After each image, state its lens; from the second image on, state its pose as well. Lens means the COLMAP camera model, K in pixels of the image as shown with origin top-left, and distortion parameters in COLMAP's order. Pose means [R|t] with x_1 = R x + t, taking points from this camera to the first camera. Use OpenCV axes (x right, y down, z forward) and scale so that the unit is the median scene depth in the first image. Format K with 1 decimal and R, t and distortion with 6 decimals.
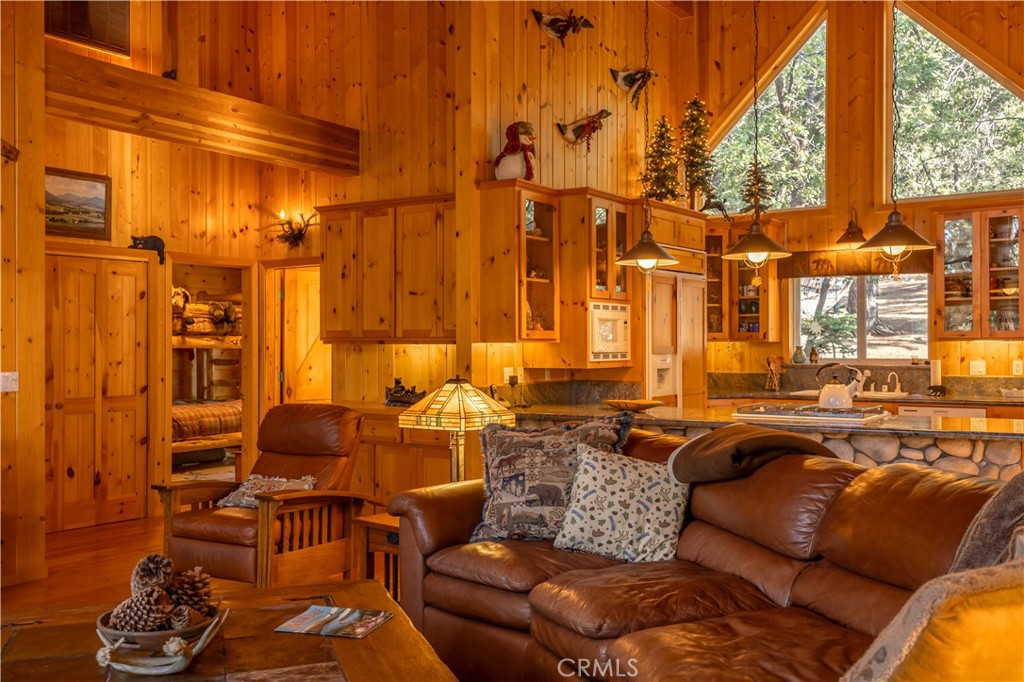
lens RADIAL K [[957.6, 0, 510.6], [0, 957.6, 341.6], [0, 0, 1]] dist [0.027973, 0.006655]
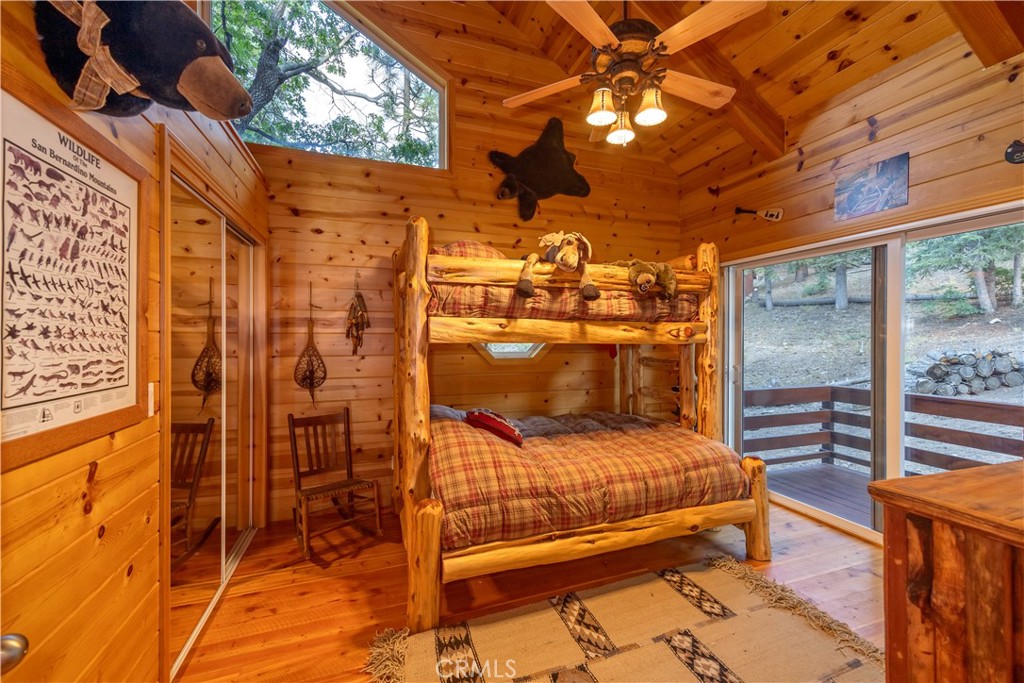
lens RADIAL K [[407.5, 0, 506.3], [0, 407.5, 339.8], [0, 0, 1]] dist [0.001483, -0.000035]
pose [[0.798021, 0.007462, -0.602583, -0.328618], [-0.000997, 0.999938, 0.011061, 0.002748], [0.602628, -0.008226, 0.797980, 1.108142]]
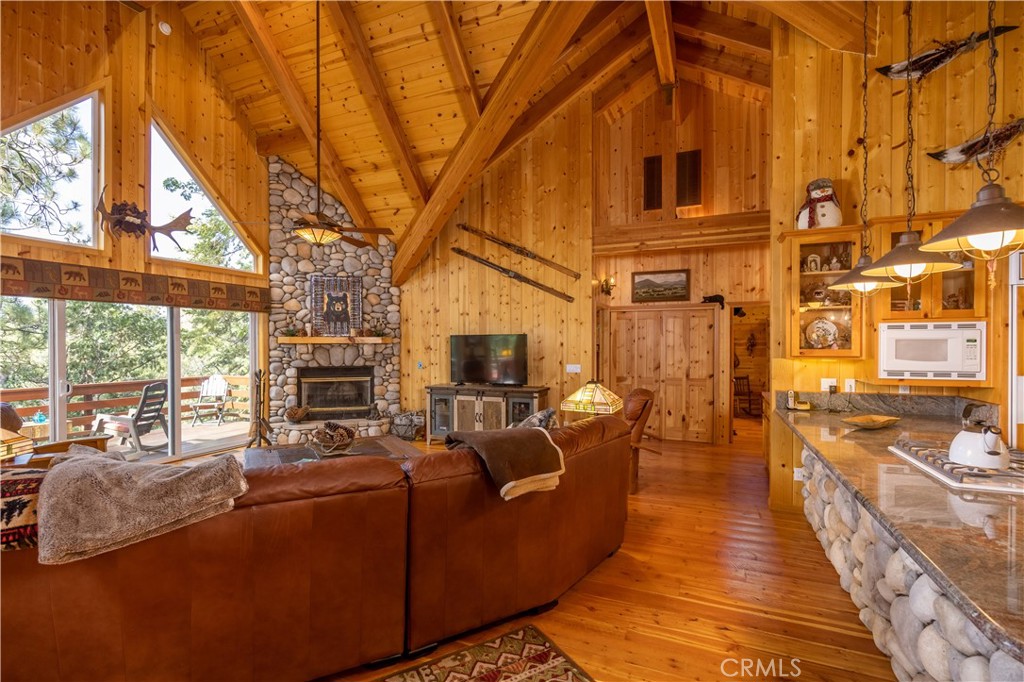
lens RADIAL K [[474.2, 0, 508.2], [0, 474.2, 346.1], [0, 0, 1]] dist [-0.002091, 0.000257]
pose [[0.191091, 0.006708, -0.981549, 0.466023], [0.004406, 0.999961, 0.007691, -0.019011], [0.981562, -0.005795, 0.191054, 0.430529]]
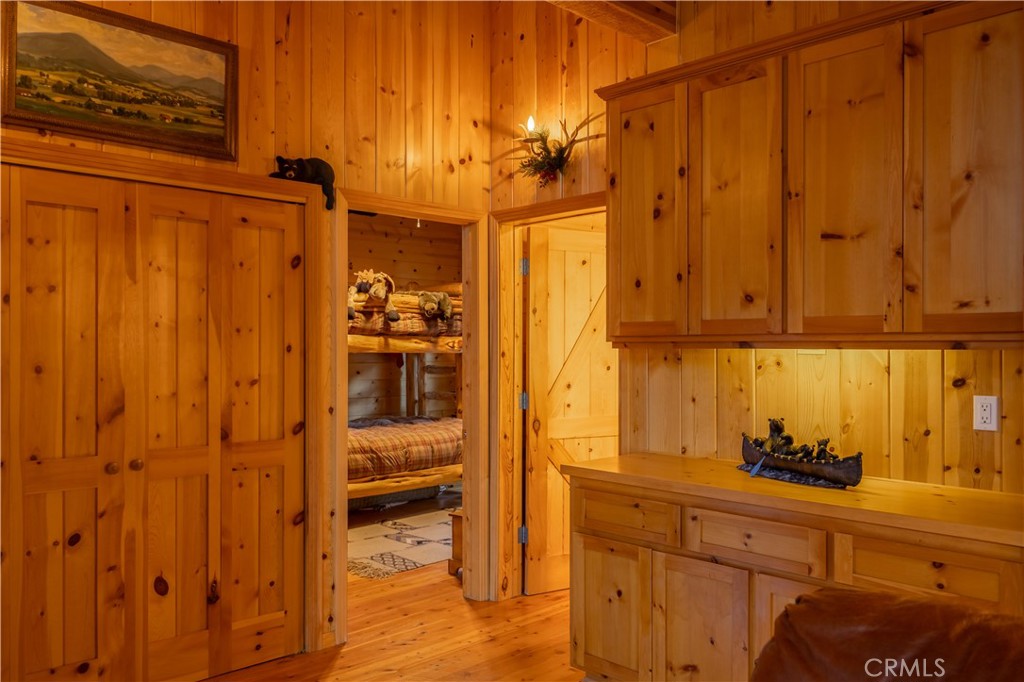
lens RADIAL K [[799.2, 0, 510.2], [0, 799.2, 348.0], [0, 0, 1]] dist [-0.000897, -0.003230]
pose [[0.979048, 0.000565, -0.203629, -0.164348], [0.000302, 0.999991, 0.004223, 0.000582], [0.203630, -0.004196, 0.979039, 0.568865]]
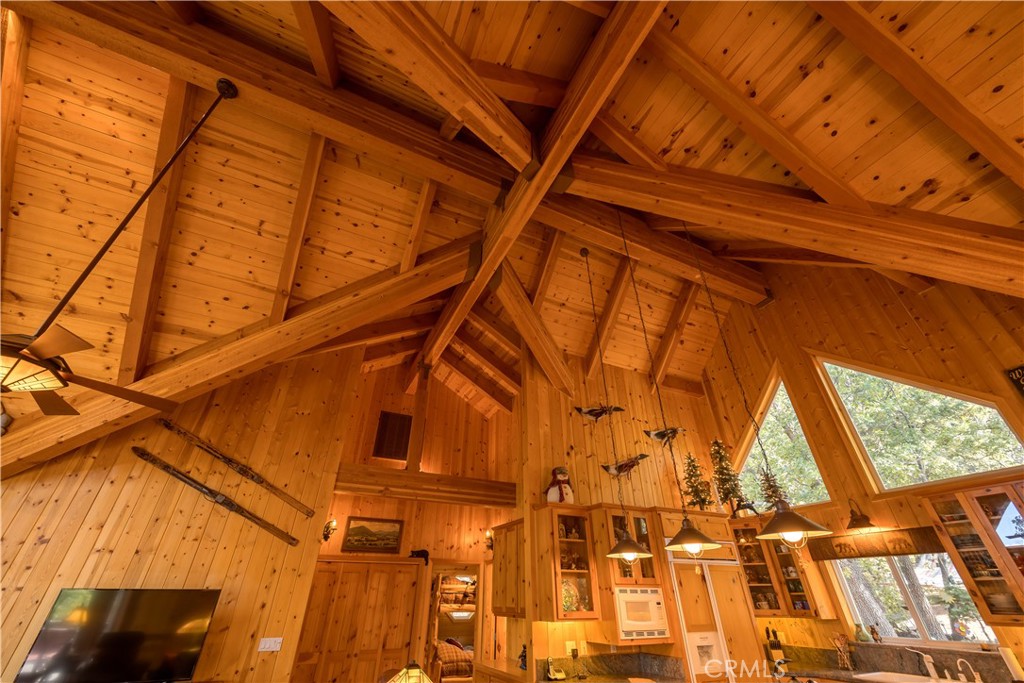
lens RADIAL K [[399.9, 0, 509.6], [0, 399.9, 343.2], [0, 0, 1]] dist [0.002764, 0.000343]
pose [[0.865439, -0.268400, -0.423055, 0.262980], [-0.001237, 0.843252, -0.537518, -0.024047], [0.501012, 0.465713, 0.729451, 0.279070]]
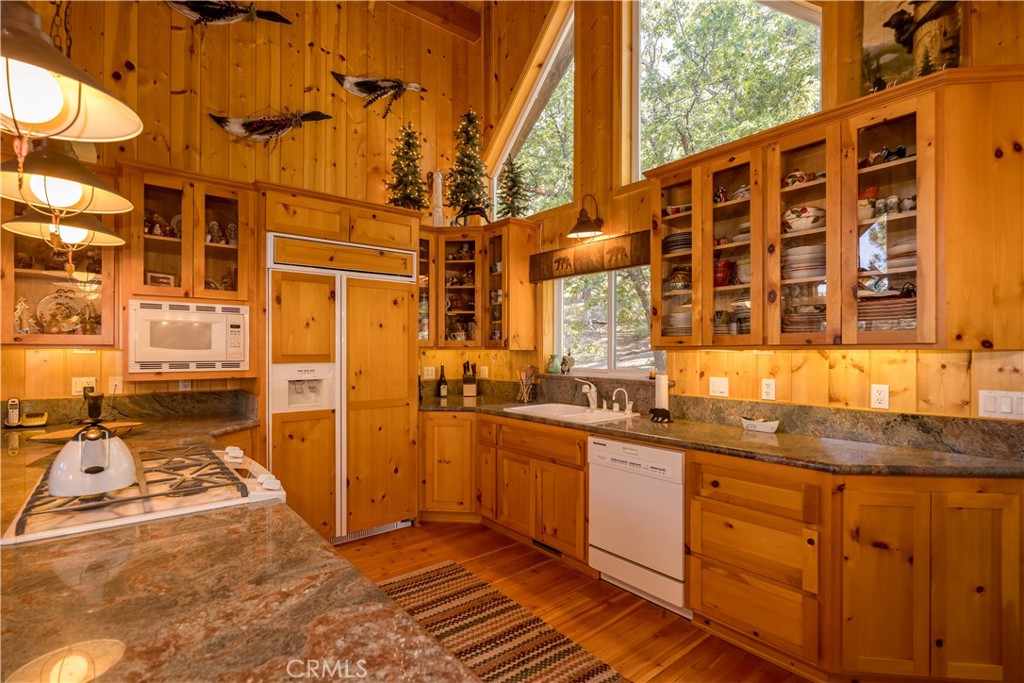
lens RADIAL K [[483.0, 0, 507.4], [0, 483.0, 351.5], [0, 0, 1]] dist [-0.001501, -0.000051]
pose [[0.957682, 0.005538, -0.287776, 0.450511], [-0.004395, 0.999980, 0.004619, -0.000444], [0.287796, -0.003159, 0.957687, 0.617964]]
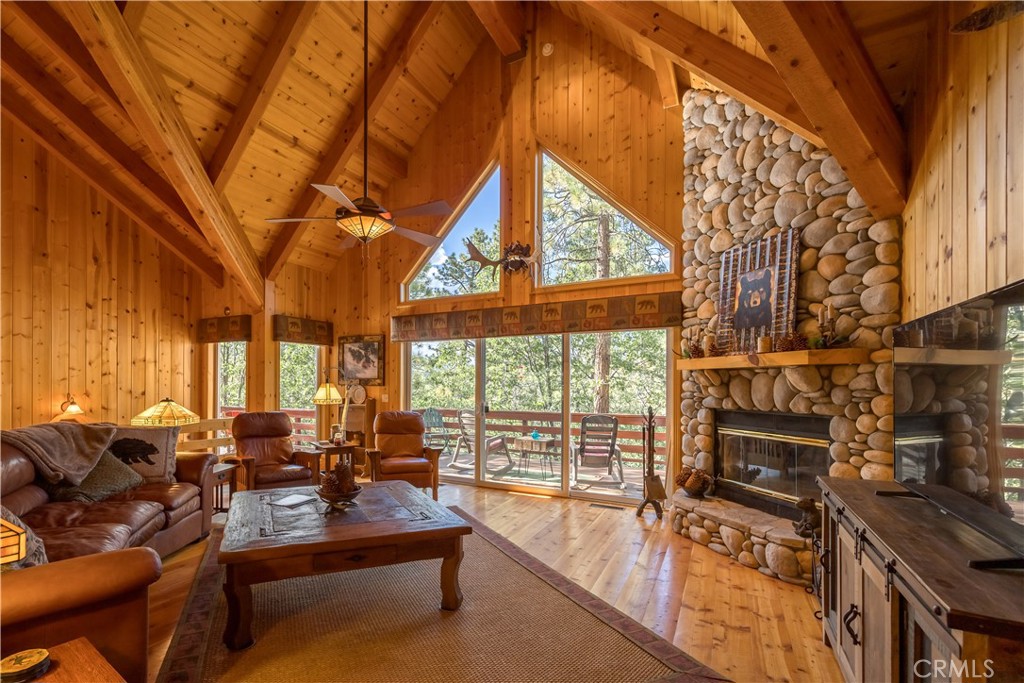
lens RADIAL K [[470.4, 0, 443.2], [0, 470.4, 386.7], [0, 0, 1]] dist [0.003273, 0.000314]
pose [[-0.998268, -0.003425, -0.058734, -0.190515], [-0.003408, 0.999994, -0.000394, 0.003419], [0.058735, -0.000194, -0.998274, 0.769102]]
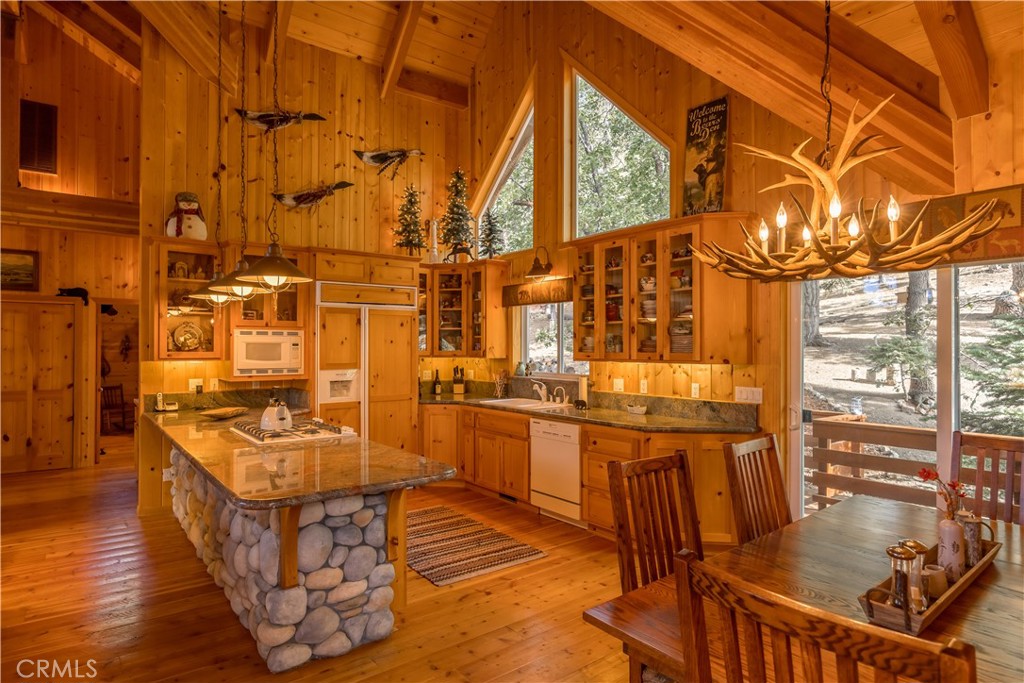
lens RADIAL K [[561.3, 0, 508.5], [0, 561.3, 345.4], [0, 0, 1]] dist [-0.003409, -0.002508]
pose [[0.951092, 0.003130, -0.308892, 0.583006], [-0.003194, 0.999995, 0.000298, -0.018816], [0.308892, 0.000704, 0.951097, 0.357577]]
